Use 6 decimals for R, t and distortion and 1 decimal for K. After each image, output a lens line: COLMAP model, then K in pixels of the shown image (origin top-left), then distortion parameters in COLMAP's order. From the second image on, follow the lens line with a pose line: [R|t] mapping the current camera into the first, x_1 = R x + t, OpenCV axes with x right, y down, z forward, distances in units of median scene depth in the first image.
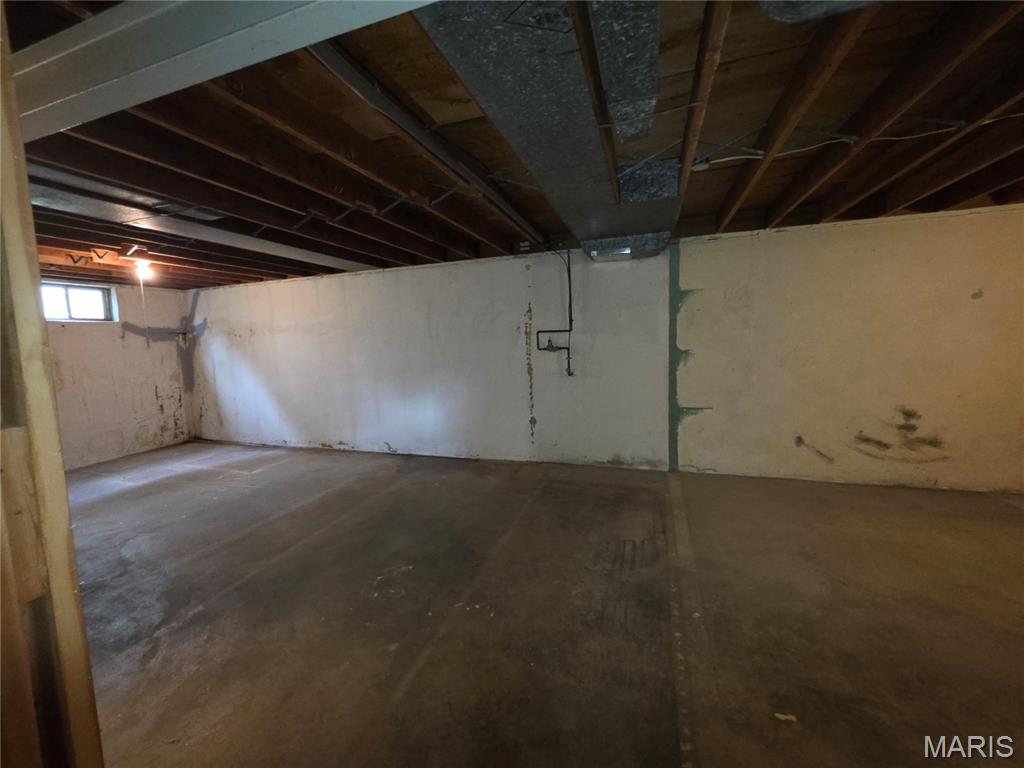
lens RADIAL K [[411.5, 0, 509.8], [0, 411.5, 380.2], [0, 0, 1]] dist [-0.003683, 0.000546]
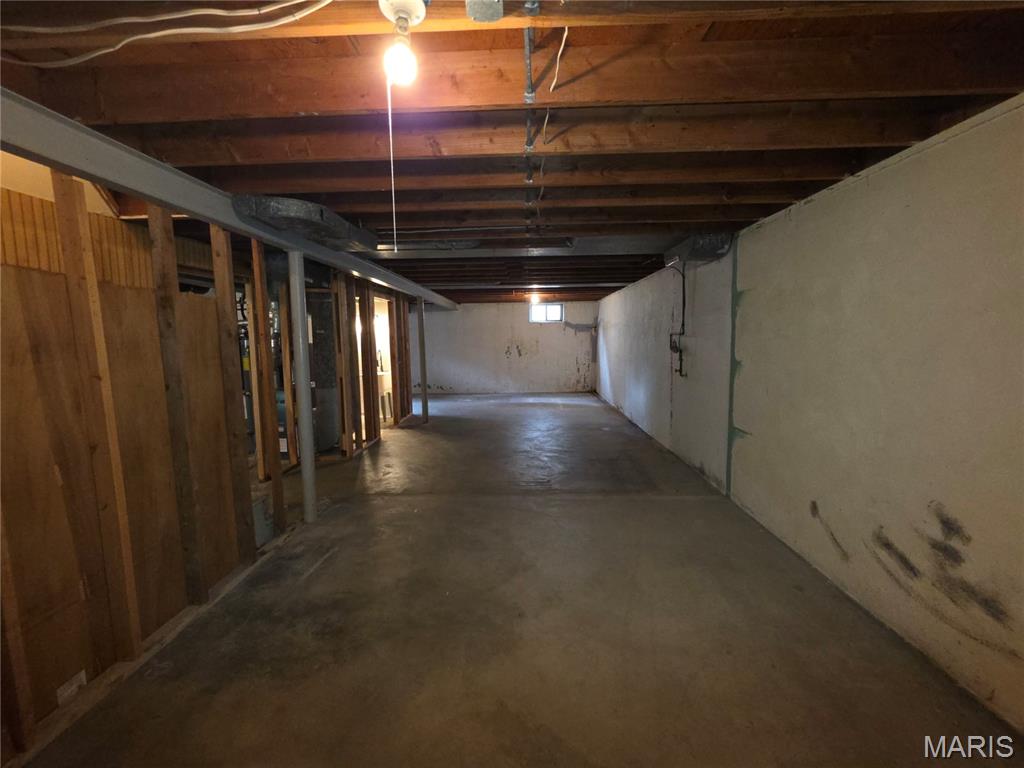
lens RADIAL K [[411.5, 0, 509.8], [0, 411.5, 380.2], [0, 0, 1]] dist [-0.003683, 0.000546]
pose [[0.284845, 0.133661, -0.949209, 1.106616], [-0.093029, 0.989411, 0.111405, -0.084391], [0.954049, 0.056571, 0.294264, 0.294629]]
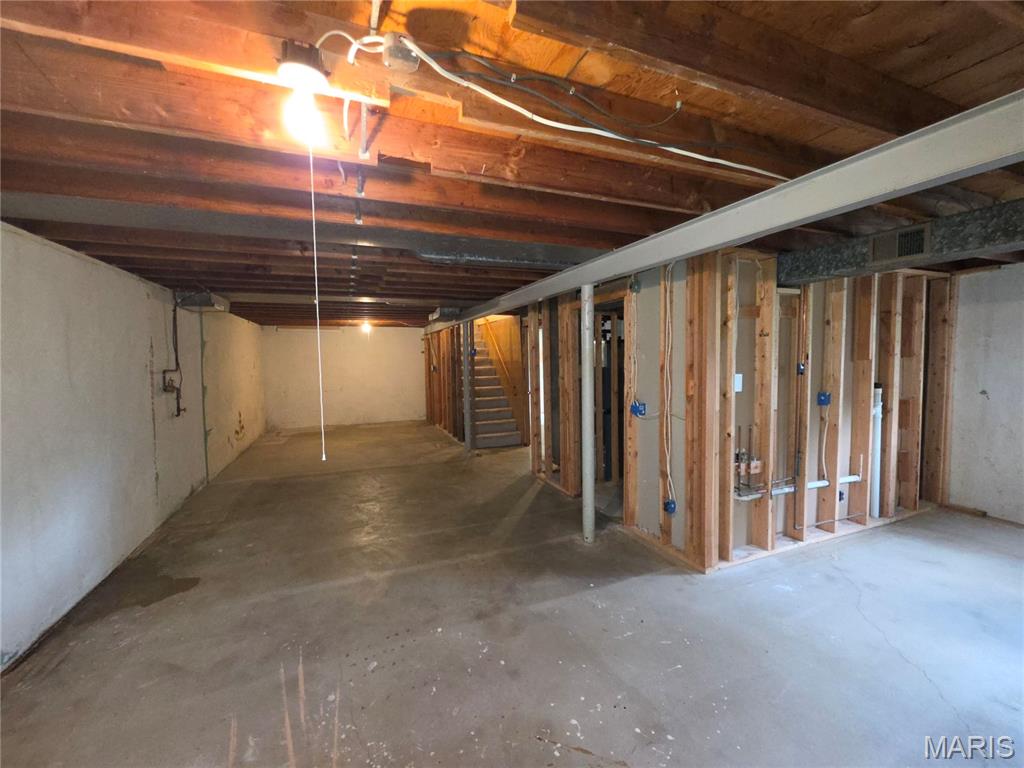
lens RADIAL K [[411.5, 0, 509.8], [0, 411.5, 380.2], [0, 0, 1]] dist [-0.003683, 0.000546]
pose [[-0.649311, -0.000793, 0.760523, -1.203692], [0.110646, 0.989261, 0.095497, -0.110741], [-0.752431, 0.146156, -0.642250, 1.114942]]
